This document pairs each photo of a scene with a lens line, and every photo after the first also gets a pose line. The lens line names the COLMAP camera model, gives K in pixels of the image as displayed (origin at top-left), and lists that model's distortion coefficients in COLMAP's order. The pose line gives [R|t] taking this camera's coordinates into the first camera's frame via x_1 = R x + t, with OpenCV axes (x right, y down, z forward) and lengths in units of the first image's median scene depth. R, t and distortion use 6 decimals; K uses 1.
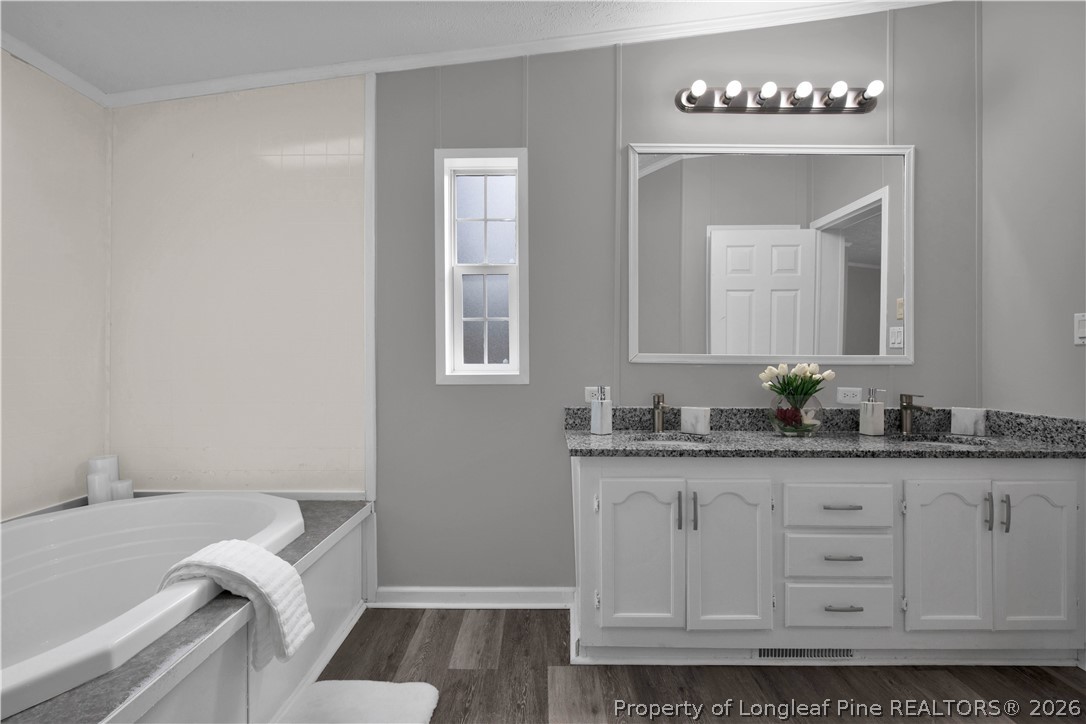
lens RADIAL K [[504.4, 0, 540.5], [0, 504.4, 358.7], [0, 0, 1]] dist [-0.012577, -0.000073]
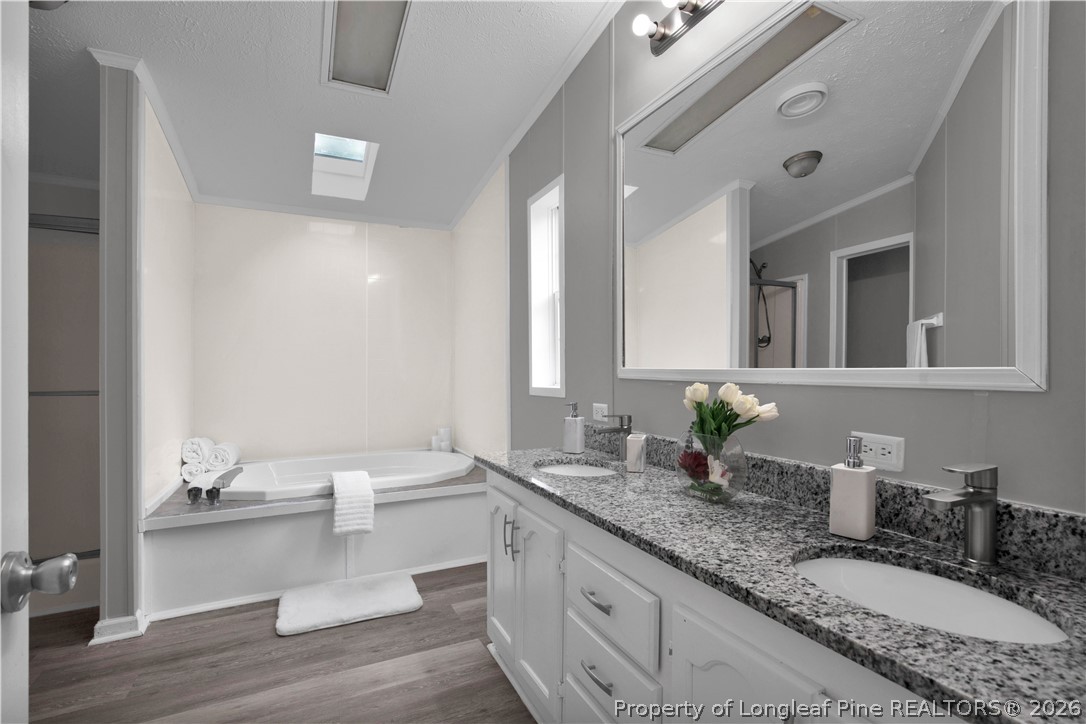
lens RADIAL K [[504.4, 0, 547.6], [0, 504.4, 368.1], [0, 0, 1]] dist [-0.012577, -0.000073]
pose [[0.452217, -0.007122, -0.891879, 0.969138], [0.010564, 0.999941, -0.002628, -0.009354], [0.891845, -0.008234, 0.452266, 0.531700]]
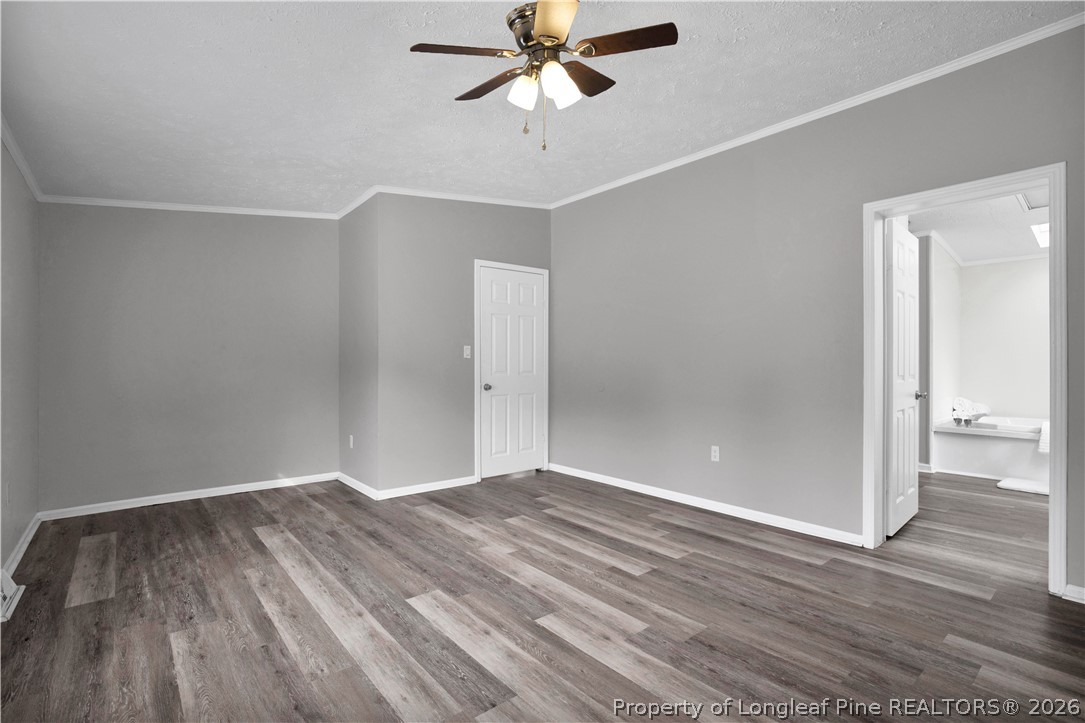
lens RADIAL K [[503.9, 0, 541.5], [0, 503.9, 360.6], [0, 0, 1]] dist [-0.012577, -0.000073]
pose [[-0.760897, -0.002108, -0.648869, 2.473950], [0.007064, 0.999909, -0.011532, 0.001138], [0.648834, -0.013358, -0.760812, 0.823403]]
